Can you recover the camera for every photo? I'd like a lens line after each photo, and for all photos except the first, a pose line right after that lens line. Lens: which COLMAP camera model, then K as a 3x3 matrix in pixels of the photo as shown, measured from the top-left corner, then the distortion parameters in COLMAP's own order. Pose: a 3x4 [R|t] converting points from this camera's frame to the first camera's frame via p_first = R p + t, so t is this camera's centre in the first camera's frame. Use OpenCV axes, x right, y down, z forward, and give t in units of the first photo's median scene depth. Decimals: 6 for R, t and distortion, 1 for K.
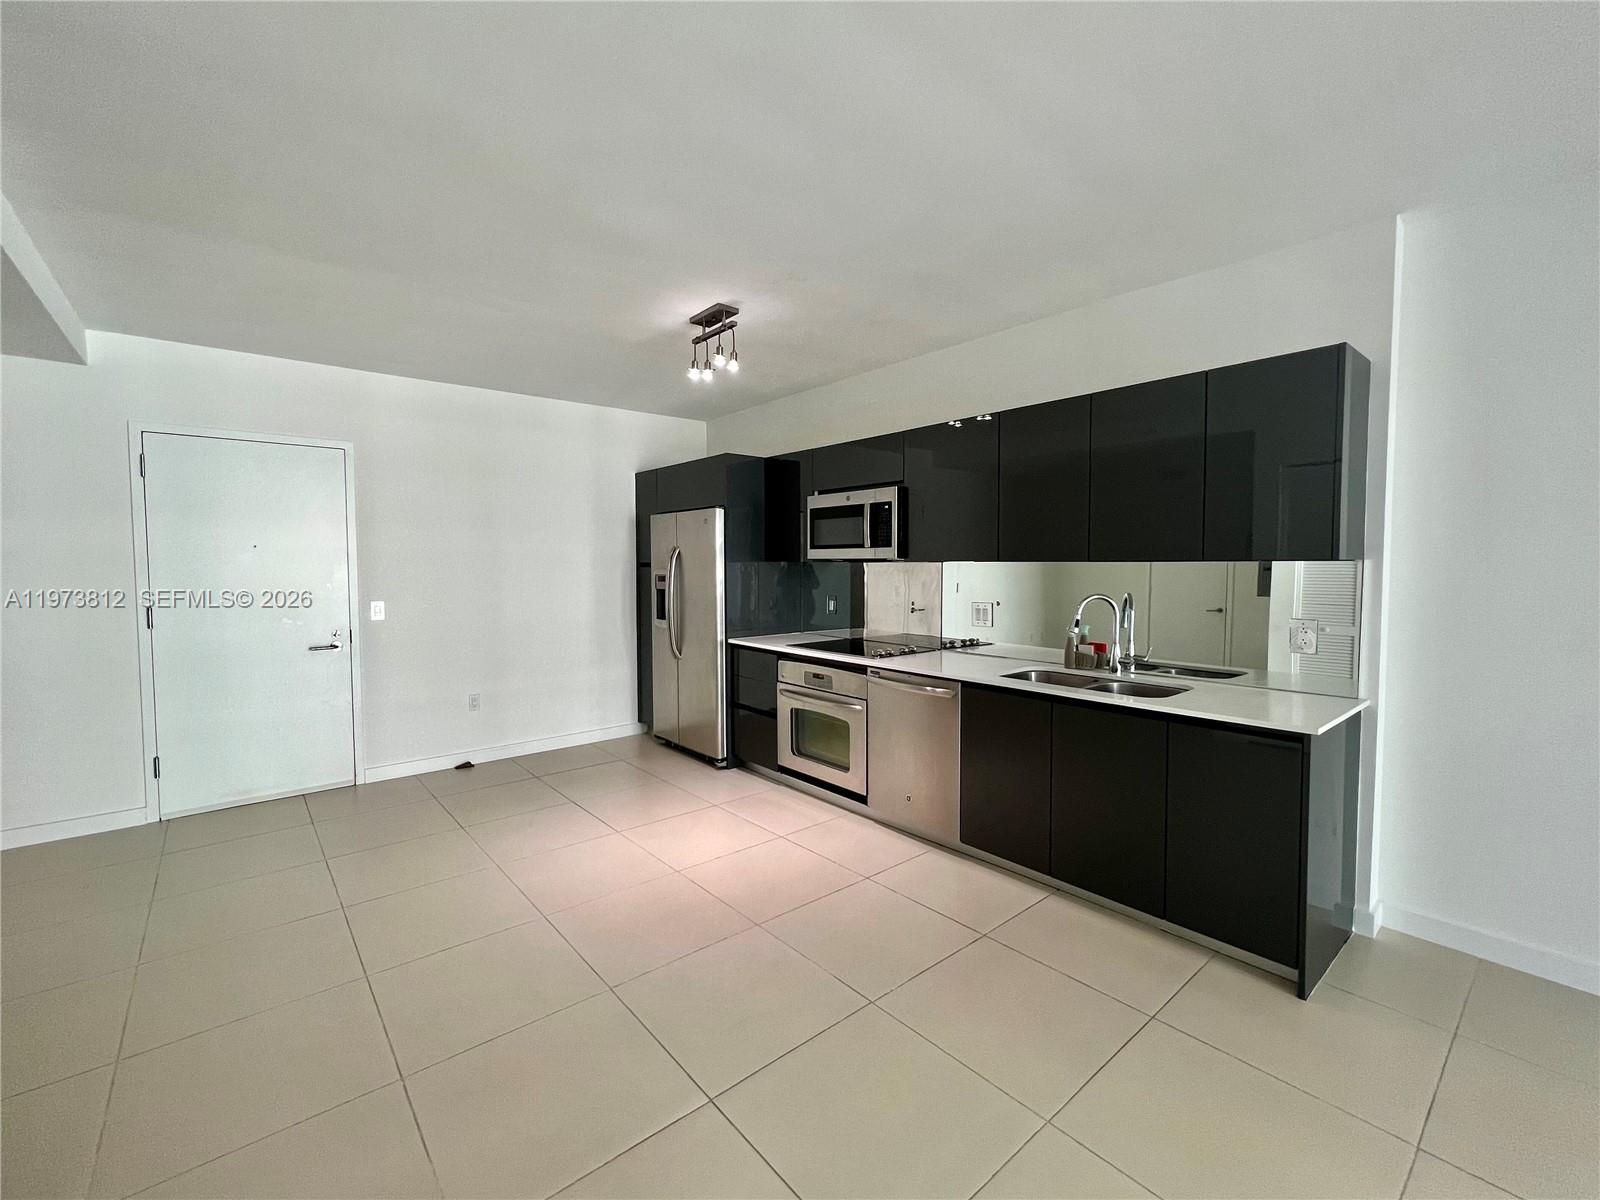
lens RADIAL K [[684.1, 0, 793.1], [0, 684.1, 598.6], [0, 0, 1]] dist [0.000817, 0.000081]
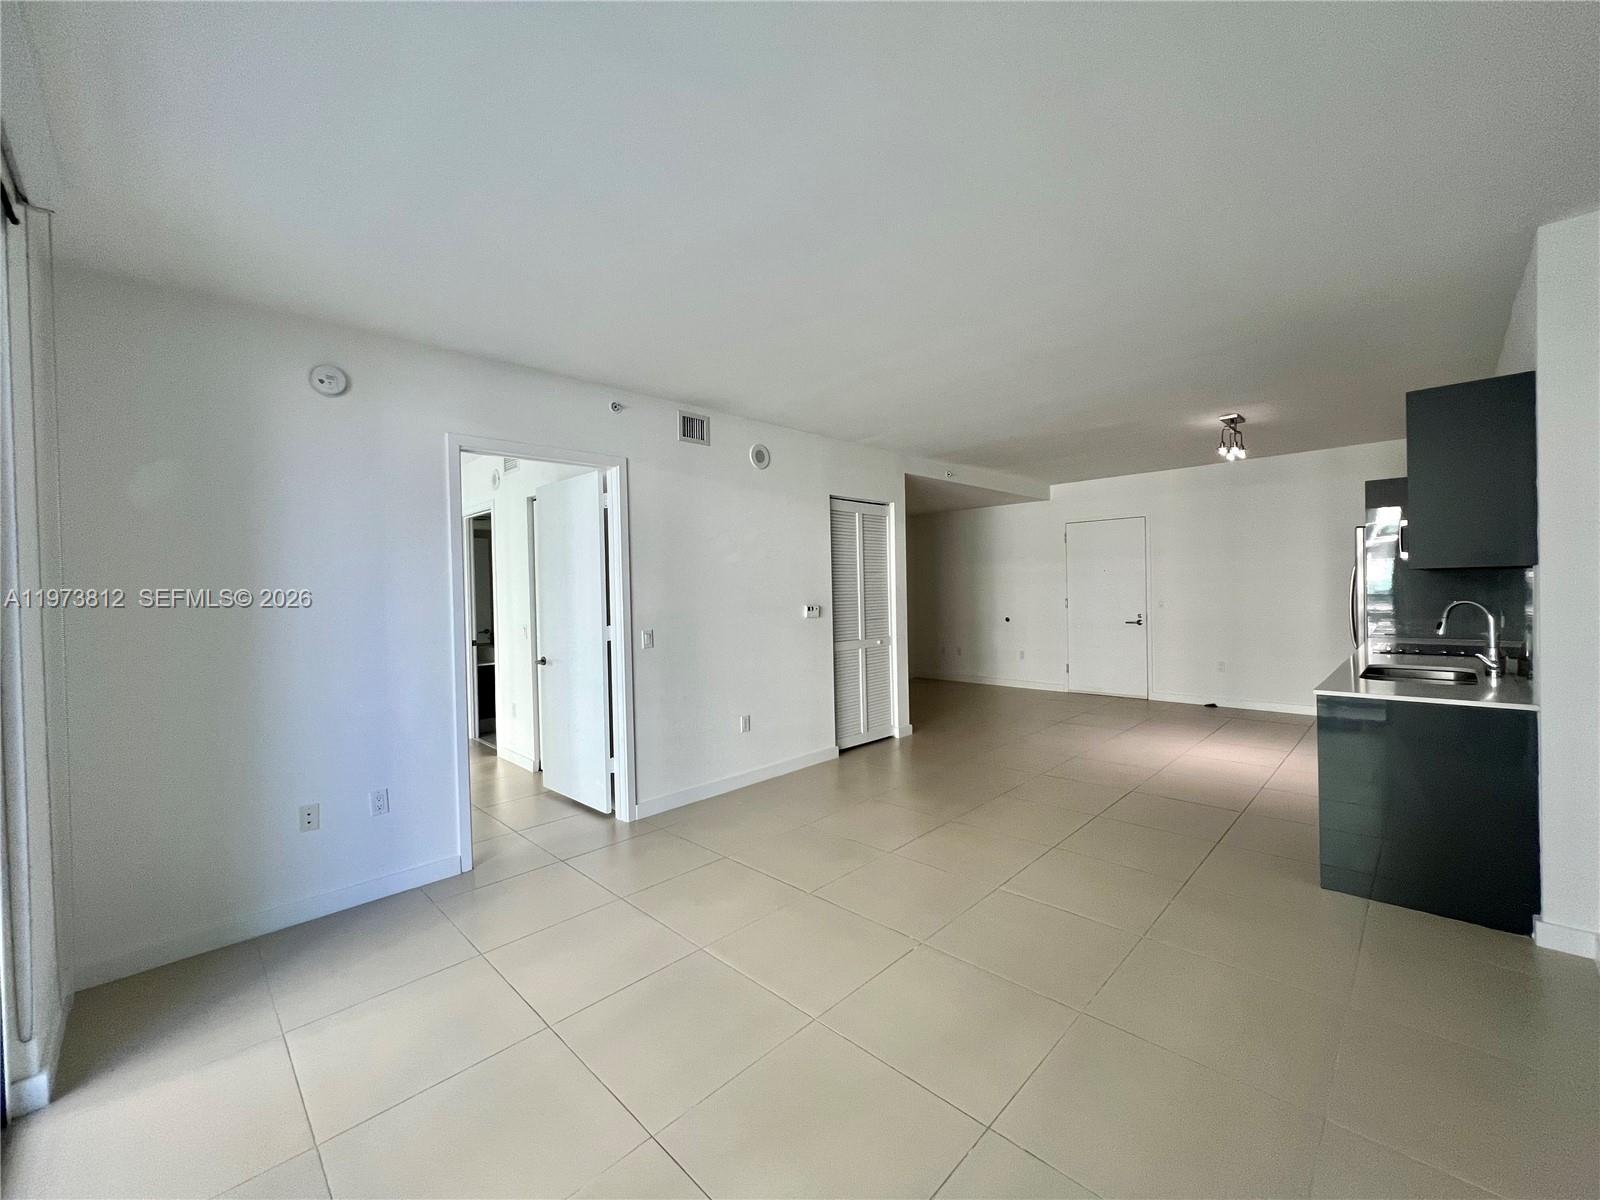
lens RADIAL K [[640.1, 0, 790.3], [0, 640.1, 586.6], [0, 0, 1]] dist [-0.004473, 0.000064]
pose [[0.085881, 0.002554, -0.996302, 1.028609], [-0.034588, 0.999402, -0.000419, 0.005206], [0.995705, 0.034496, 0.085918, -0.113111]]
